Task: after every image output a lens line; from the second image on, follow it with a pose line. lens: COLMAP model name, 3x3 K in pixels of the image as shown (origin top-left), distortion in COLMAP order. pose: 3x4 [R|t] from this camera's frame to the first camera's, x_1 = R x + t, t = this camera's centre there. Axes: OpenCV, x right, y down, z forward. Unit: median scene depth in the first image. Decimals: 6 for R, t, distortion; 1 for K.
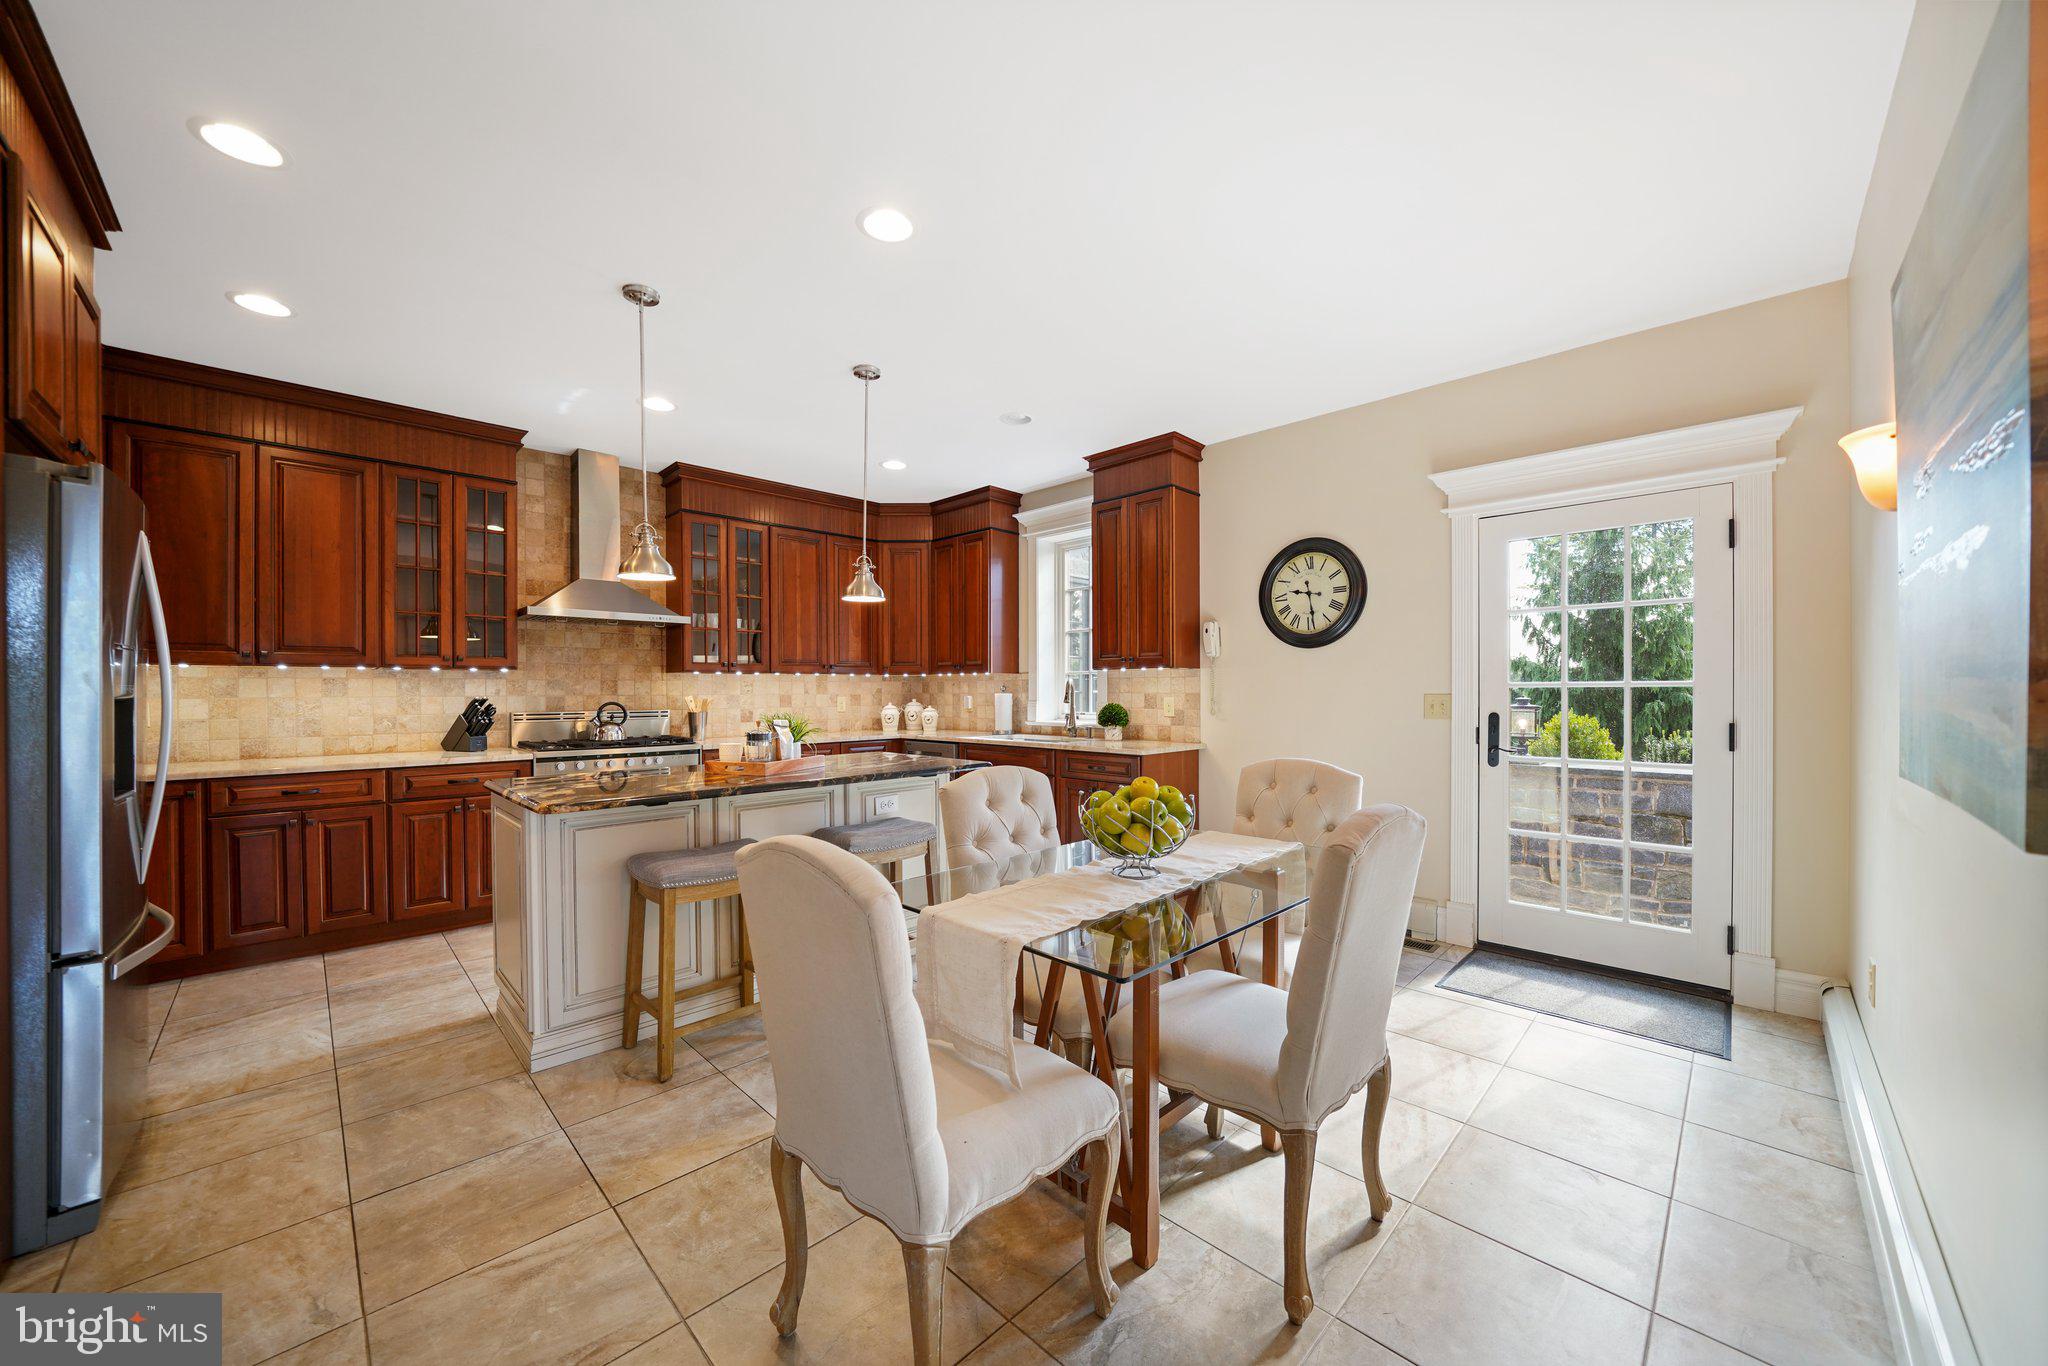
lens RADIAL K [[739.4, 0, 1023.3], [0, 739.4, 691.7], [0, 0, 1]] dist [-0.015765, 0.000253]
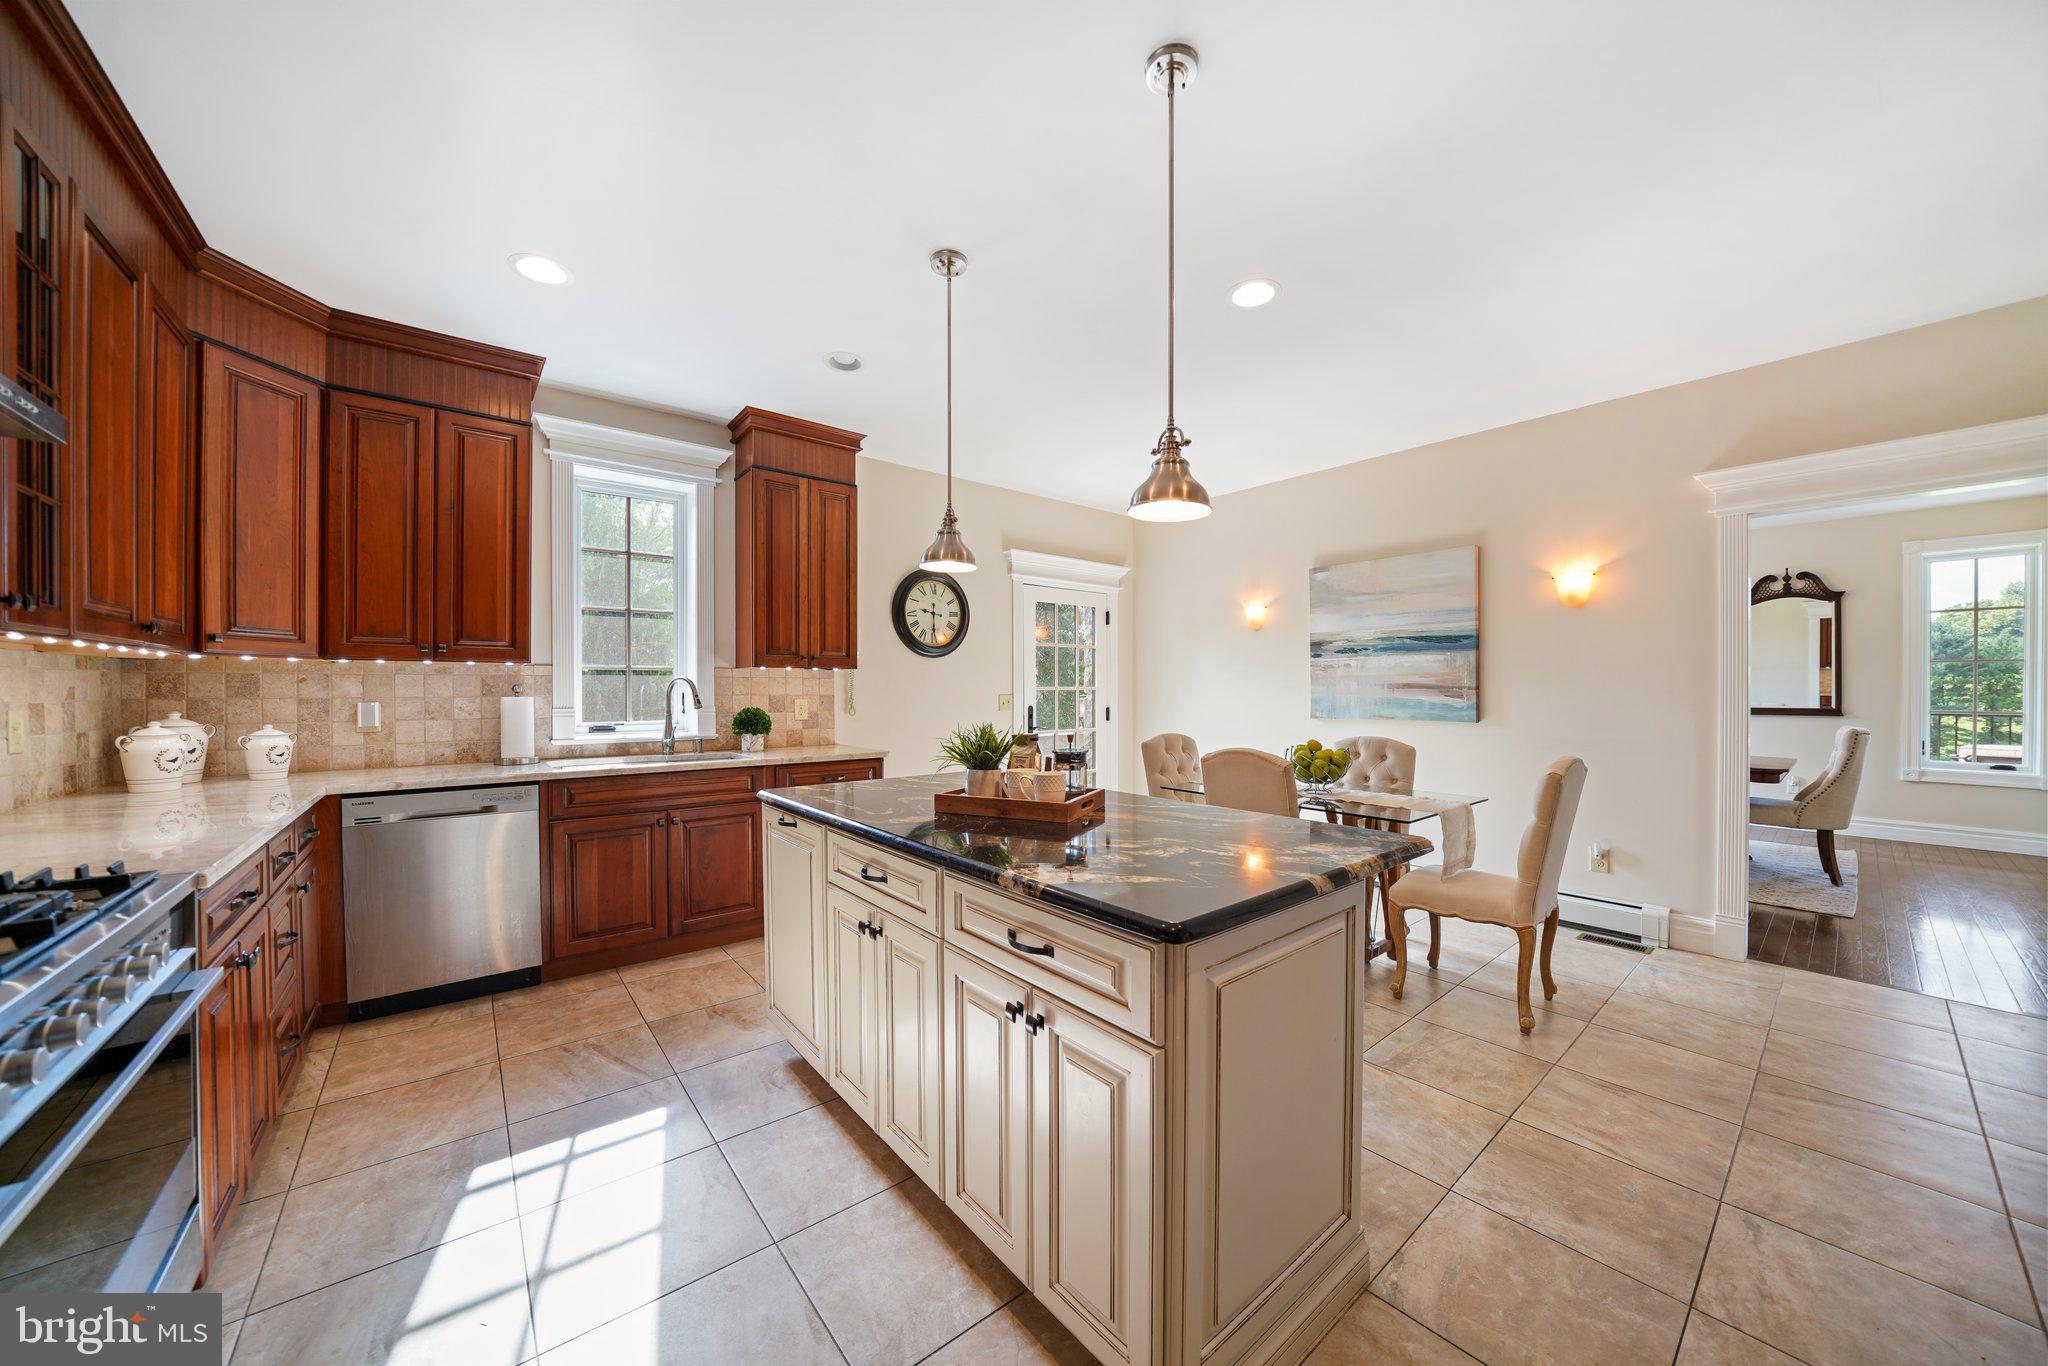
lens RADIAL K [[705.5, 0, 1024.8], [0, 705.5, 691.7], [0, 0, 1]] dist [-0.024229, 0.001759]
pose [[0.099709, 0.000656, 0.995016, -0.755662], [0.002088, 0.999997, -0.000868, -0.000974], [-0.995014, 0.002164, 0.099708, 0.712735]]
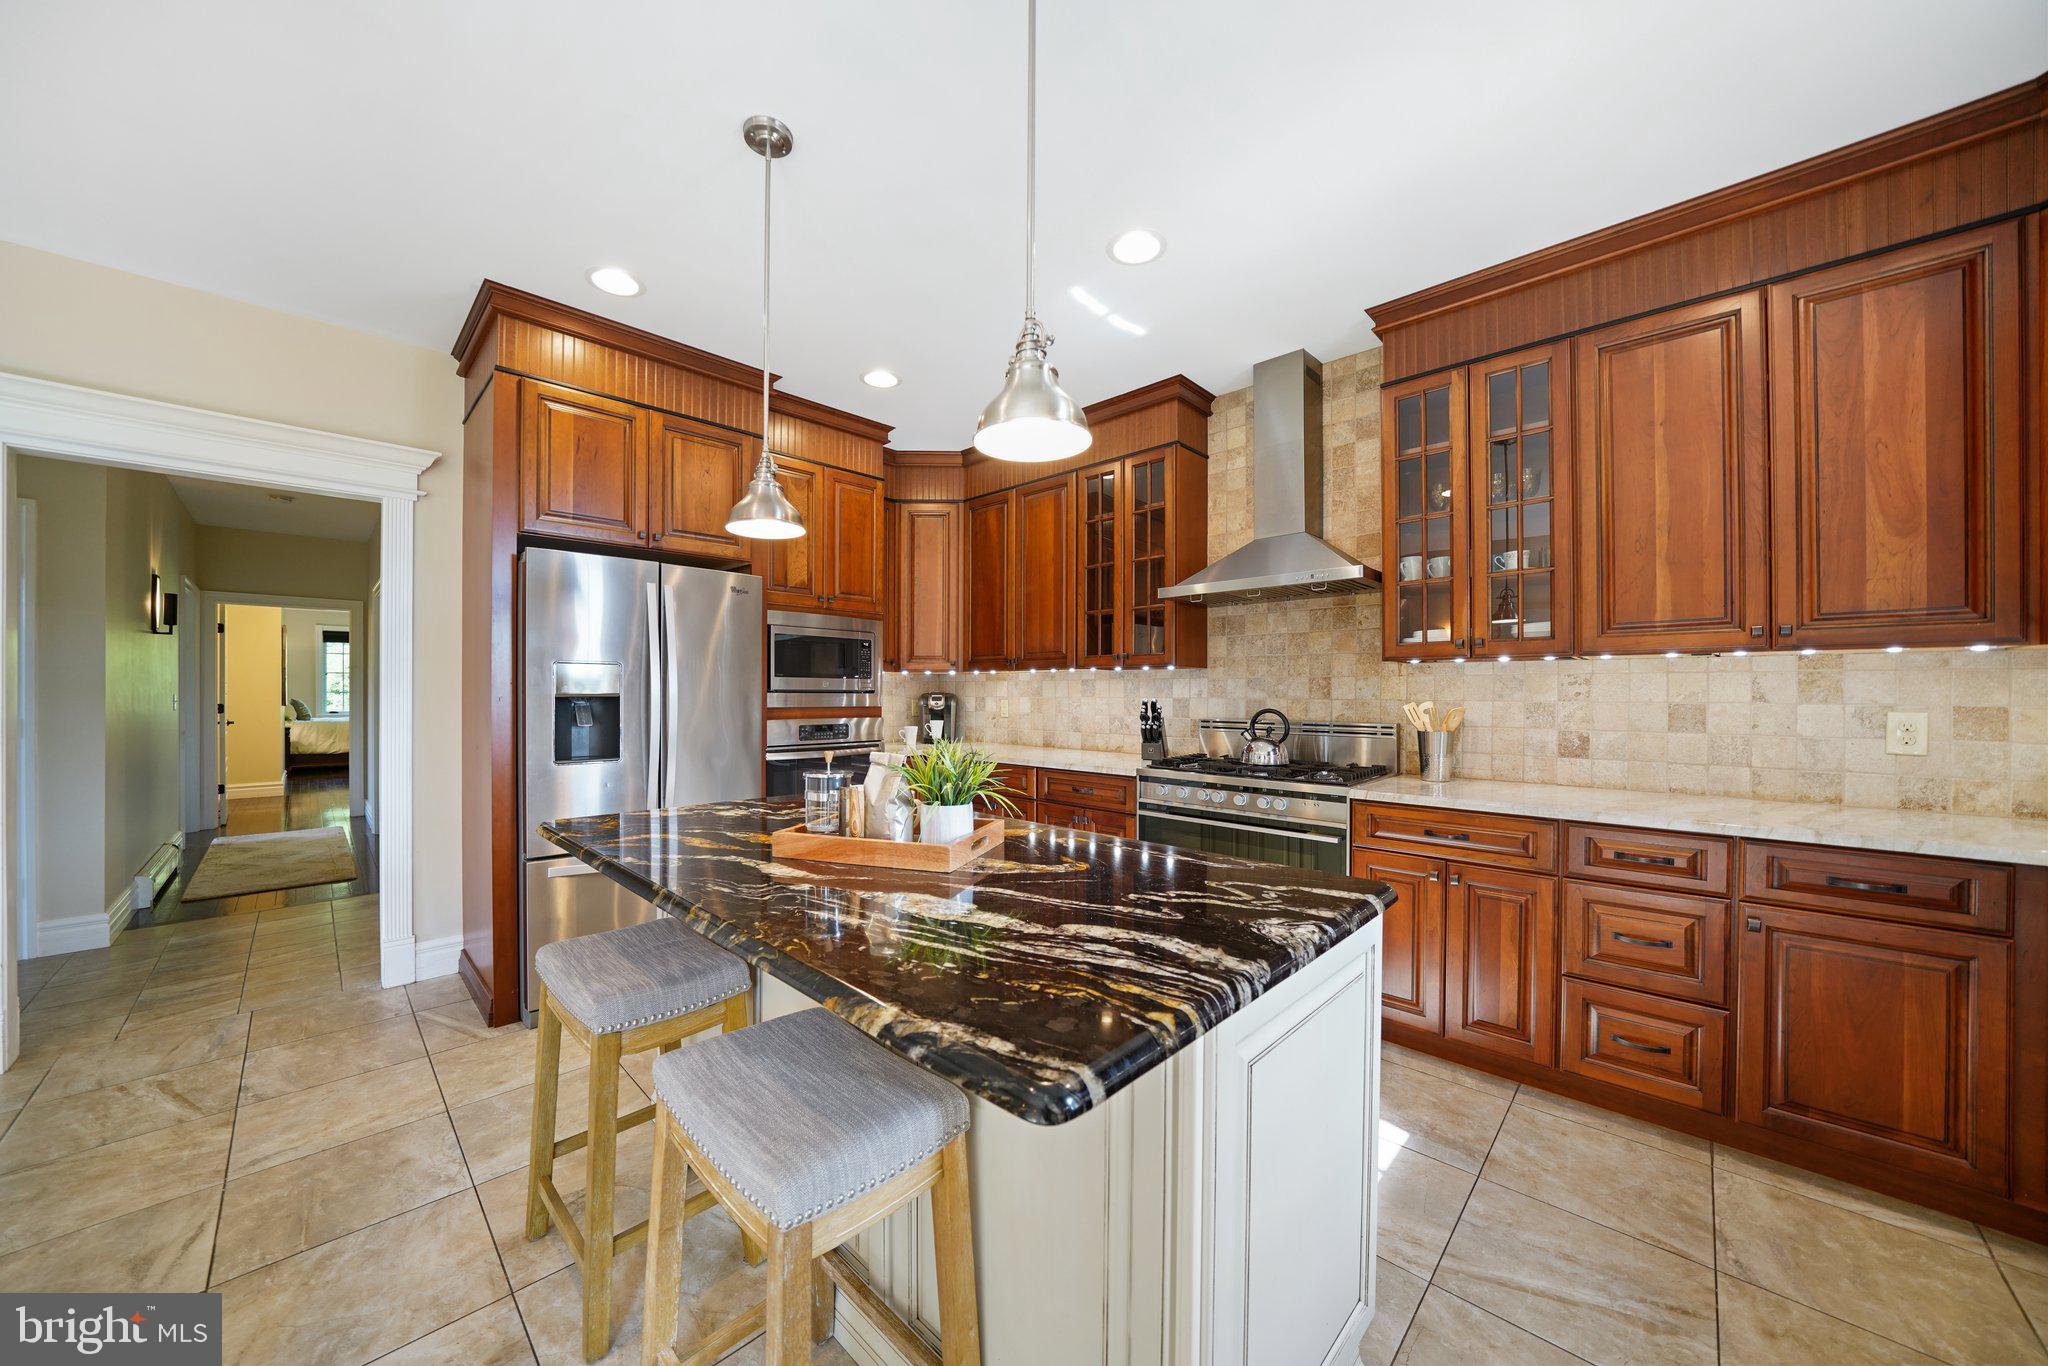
lens RADIAL K [[705.5, 0, 1024.8], [0, 705.5, 691.7], [0, 0, 1]] dist [-0.024229, 0.001759]
pose [[0.019534, 0.004100, -0.999801, 0.106936], [-0.002777, 0.999988, 0.004047, -0.004505], [0.999805, 0.002697, 0.019545, 0.826550]]
